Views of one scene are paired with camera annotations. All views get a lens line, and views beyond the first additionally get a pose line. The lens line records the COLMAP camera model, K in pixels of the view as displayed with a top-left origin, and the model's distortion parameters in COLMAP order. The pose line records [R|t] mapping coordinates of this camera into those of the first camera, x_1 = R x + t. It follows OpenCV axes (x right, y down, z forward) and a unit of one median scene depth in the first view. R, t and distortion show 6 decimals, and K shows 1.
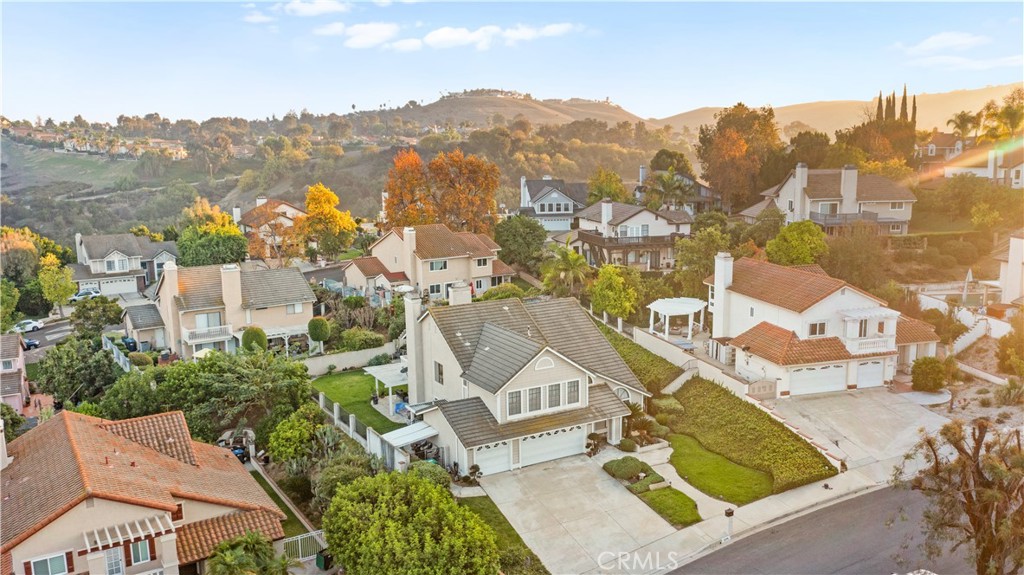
lens RADIAL K [[817.2, 0, 512.0], [0, 817.2, 287.5], [0, 0, 1]] dist [-0.009281, 0.002198]
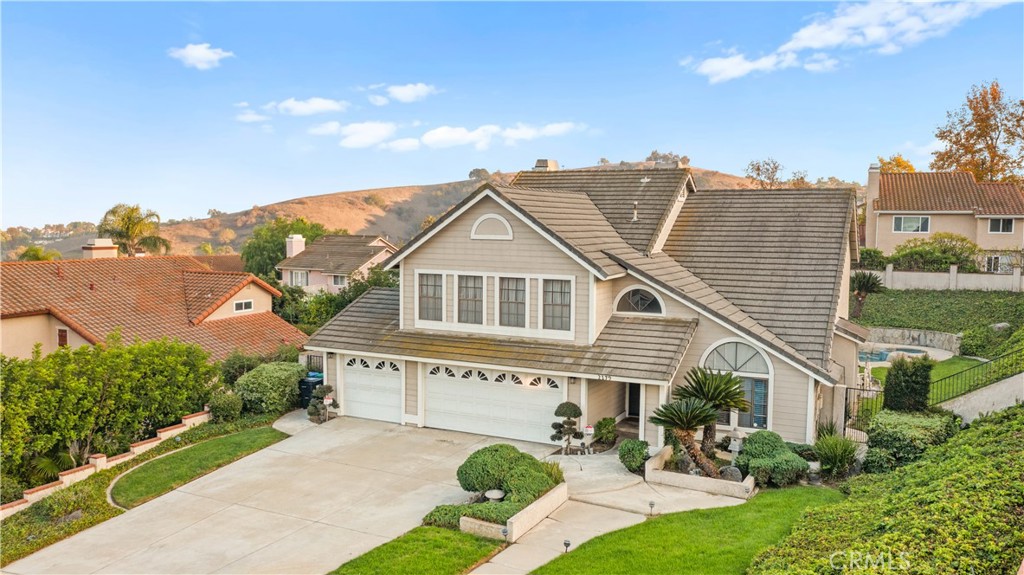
lens RADIAL K [[817.2, 0, 512.0], [0, 817.2, 287.5], [0, 0, 1]] dist [-0.009281, 0.002198]
pose [[0.559627, 0.082628, -0.824615, 0.254065], [-0.158461, 0.987328, -0.008608, 0.073944], [0.813454, 0.135487, 0.565629, 0.421349]]
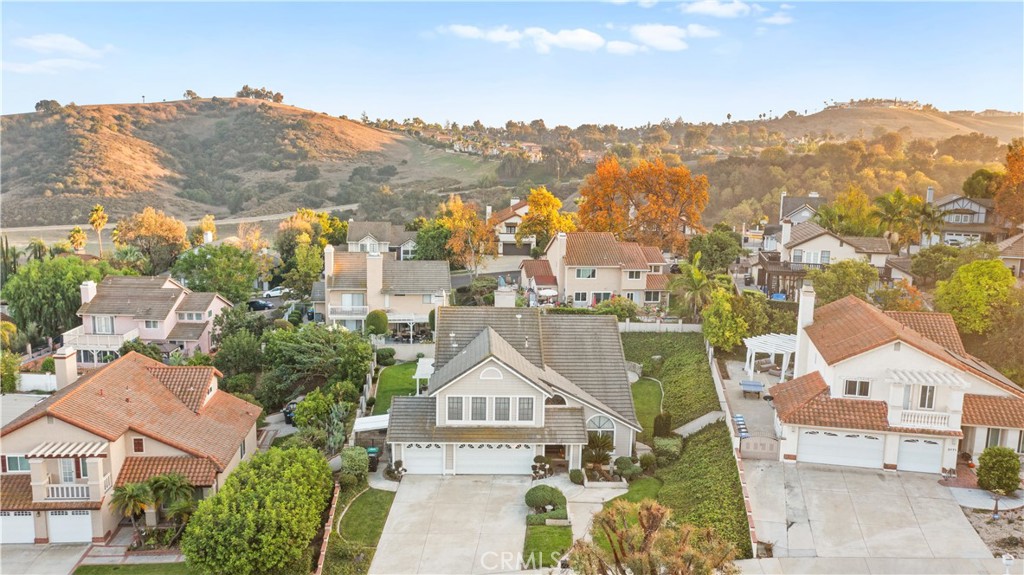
lens RADIAL K [[817.2, 0, 512.0], [0, 817.2, 287.5], [0, 0, 1]] dist [-0.009281, 0.002198]
pose [[0.889497, 0.104744, -0.444774, 0.274607], [-0.109732, 0.993854, 0.014601, -0.014720], [0.443570, 0.035819, 0.895524, 0.077573]]
